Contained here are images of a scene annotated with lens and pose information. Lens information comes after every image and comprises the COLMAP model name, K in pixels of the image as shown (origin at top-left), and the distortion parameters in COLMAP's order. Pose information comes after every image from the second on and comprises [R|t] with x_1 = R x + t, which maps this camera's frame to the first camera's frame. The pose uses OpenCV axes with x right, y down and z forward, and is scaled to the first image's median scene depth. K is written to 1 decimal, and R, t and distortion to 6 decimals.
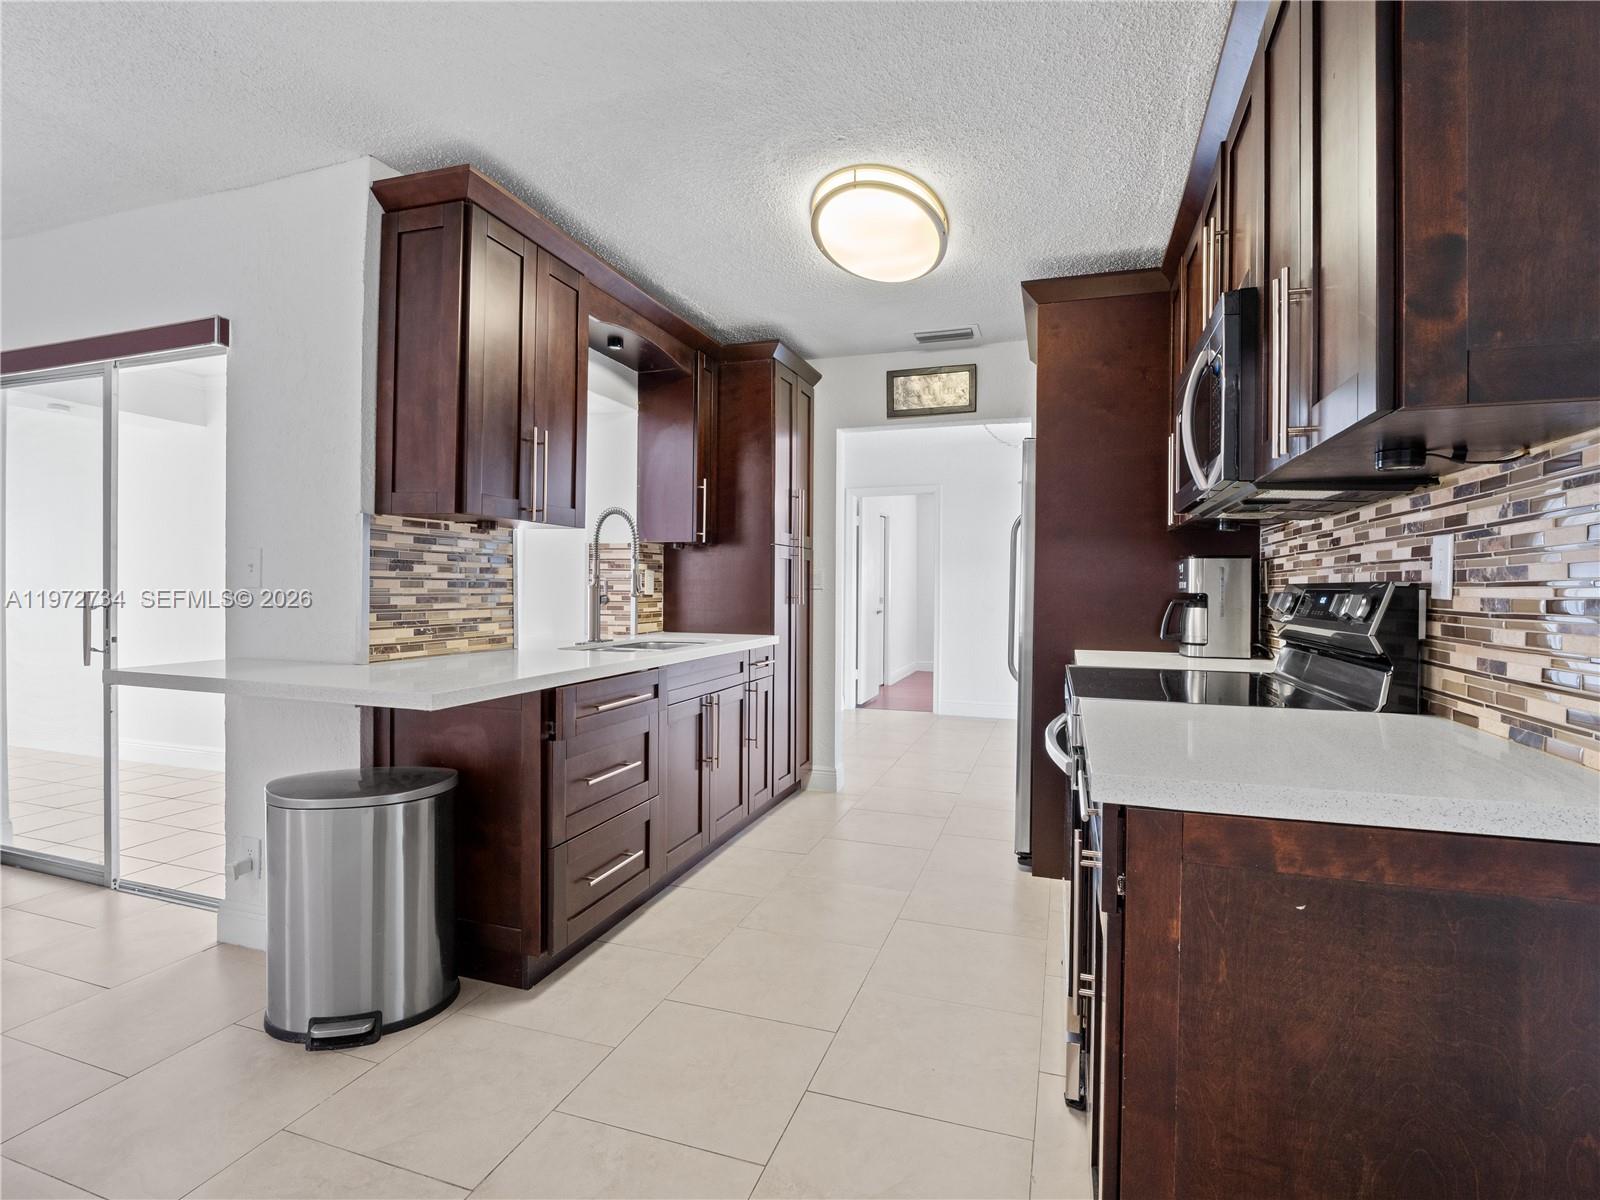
lens RADIAL K [[791.7, 0, 790.3], [0, 791.7, 593.4], [0, 0, 1]] dist [-0.006982, -0.001660]
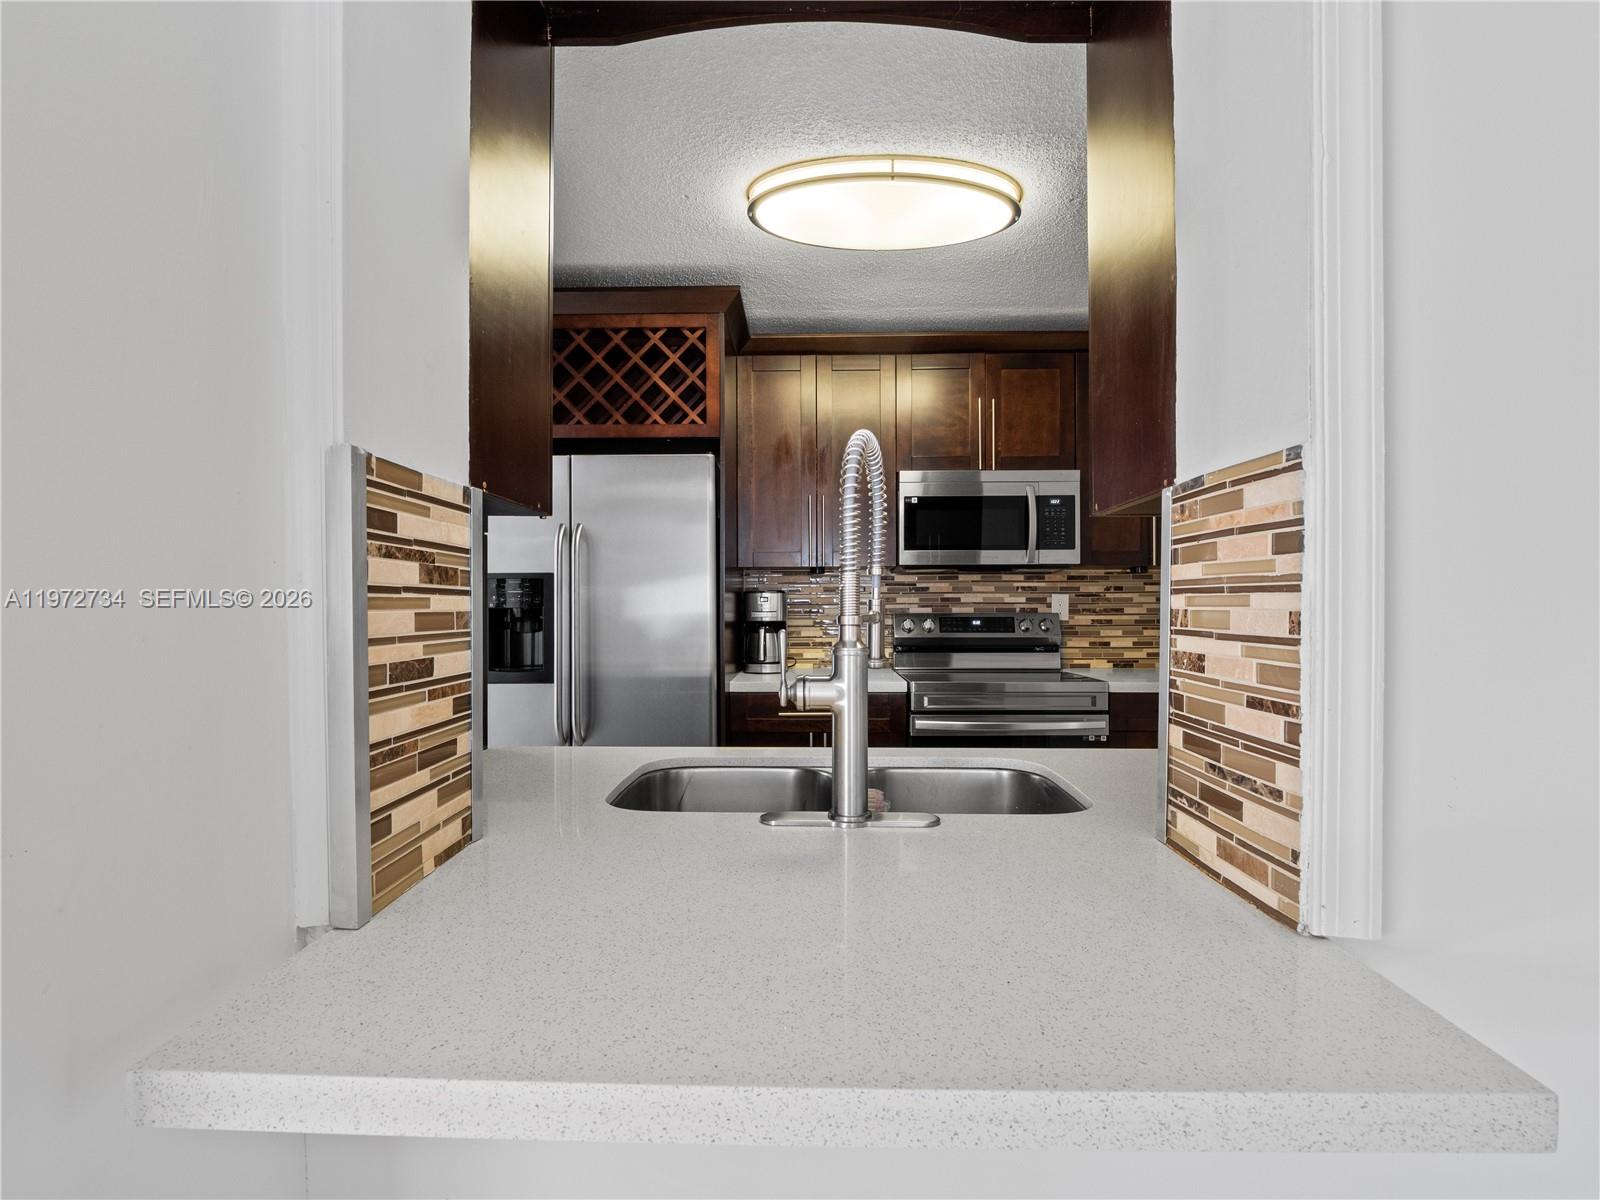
lens RADIAL K [[791.7, 0, 809.1], [0, 791.7, 604.9], [0, 0, 1]] dist [-0.006982, -0.001660]
pose [[-0.315221, -0.007890, 0.948986, -0.682806], [0.006499, 0.999924, 0.010472, -0.038555], [-0.948996, 0.009468, -0.315146, 1.367604]]
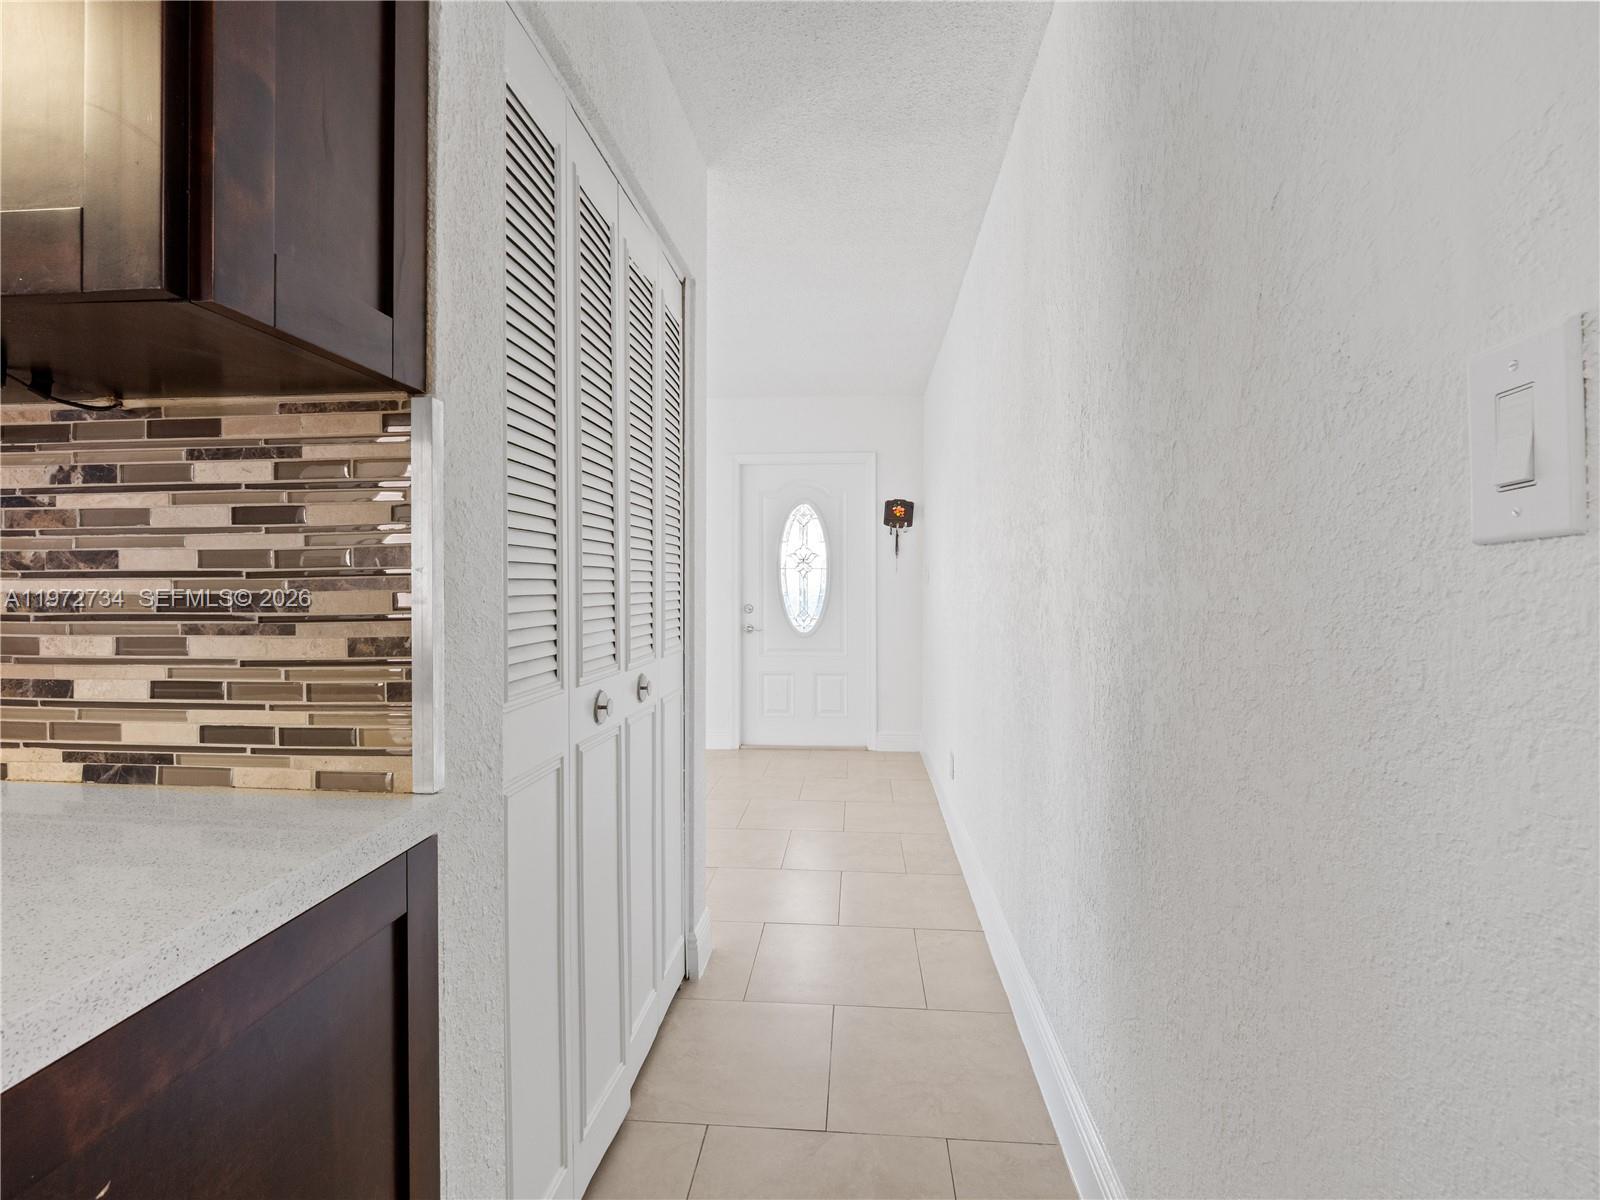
lens RADIAL K [[791.7, 0, 800.7], [0, 791.7, 584.8], [0, 0, 1]] dist [-0.006982, -0.001660]
pose [[-0.251001, -0.010942, 0.967925, 0.010747], [0.005067, 0.999908, 0.012618, -0.003609], [-0.967974, 0.008072, -0.250922, 0.242565]]
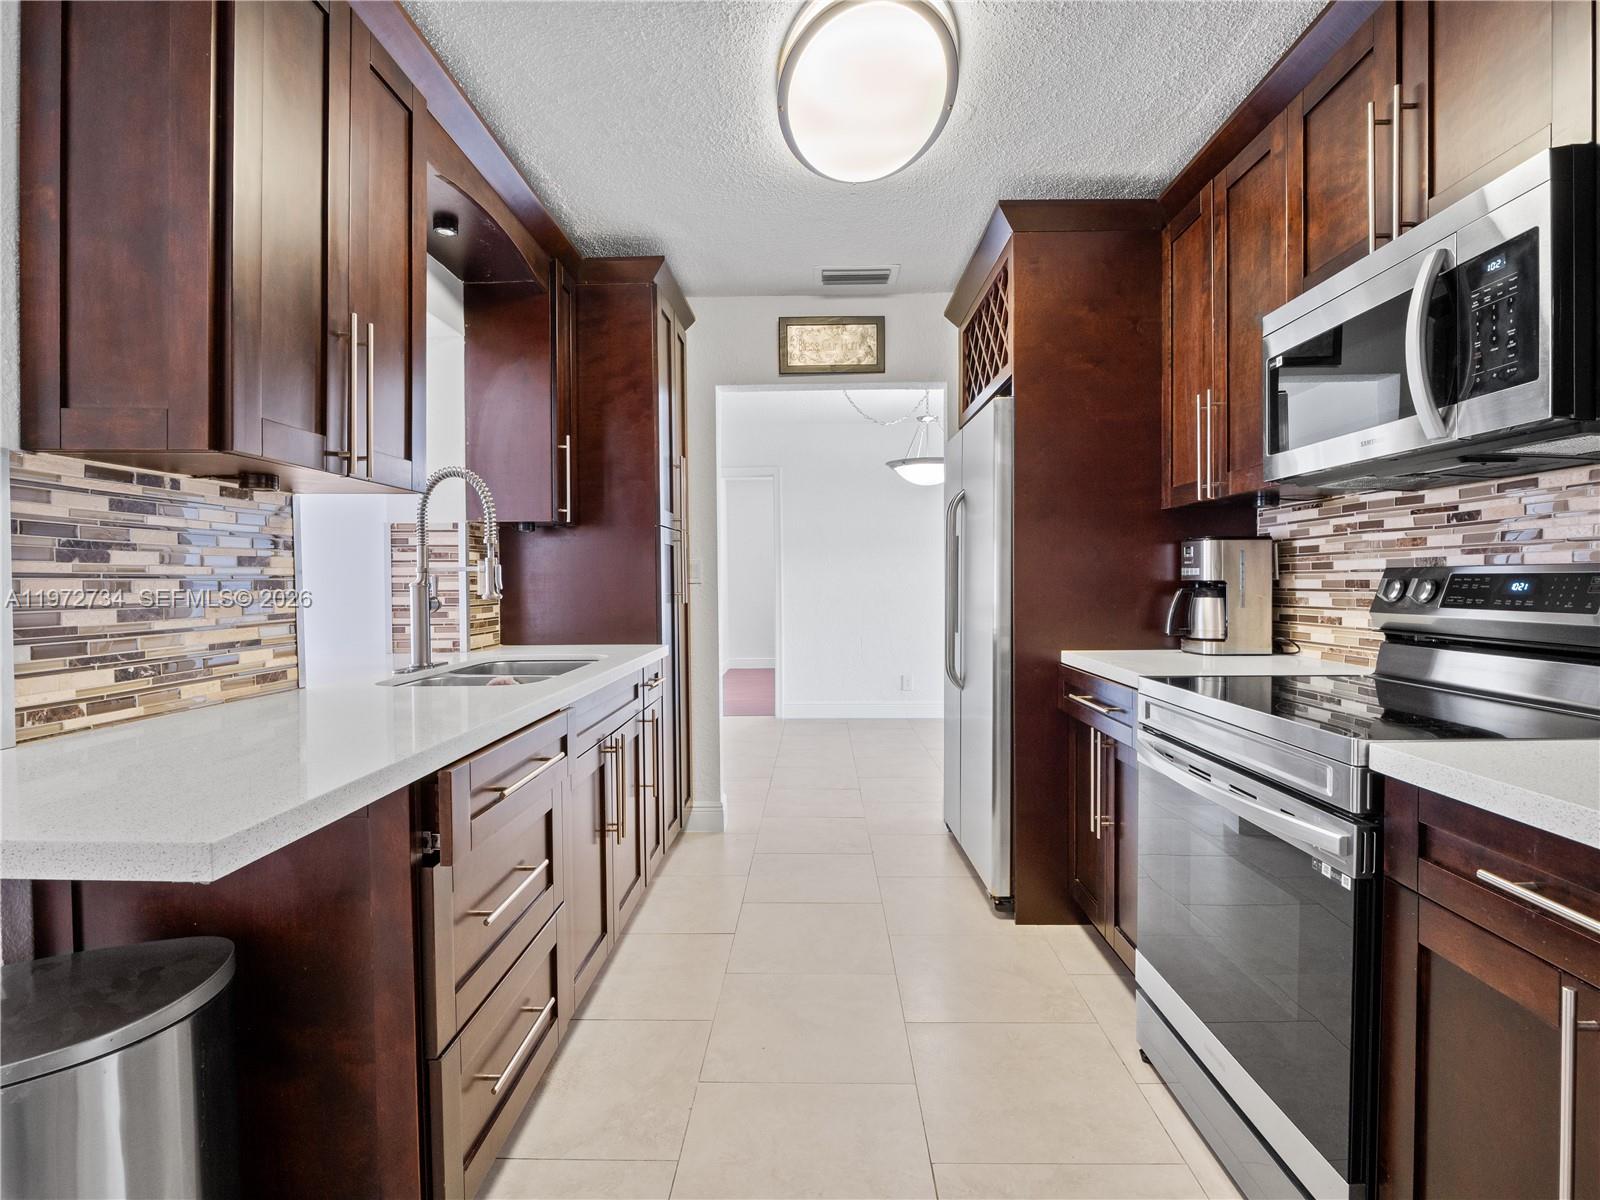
lens RADIAL K [[791.7, 0, 795.2], [0, 791.7, 593.2], [0, 0, 1]] dist [-0.006982, -0.001660]
pose [[0.953676, -0.020215, 0.300157, -0.180337], [0.017559, 0.999779, 0.011543, -0.004776], [-0.300324, -0.005738, 0.953820, 0.325816]]
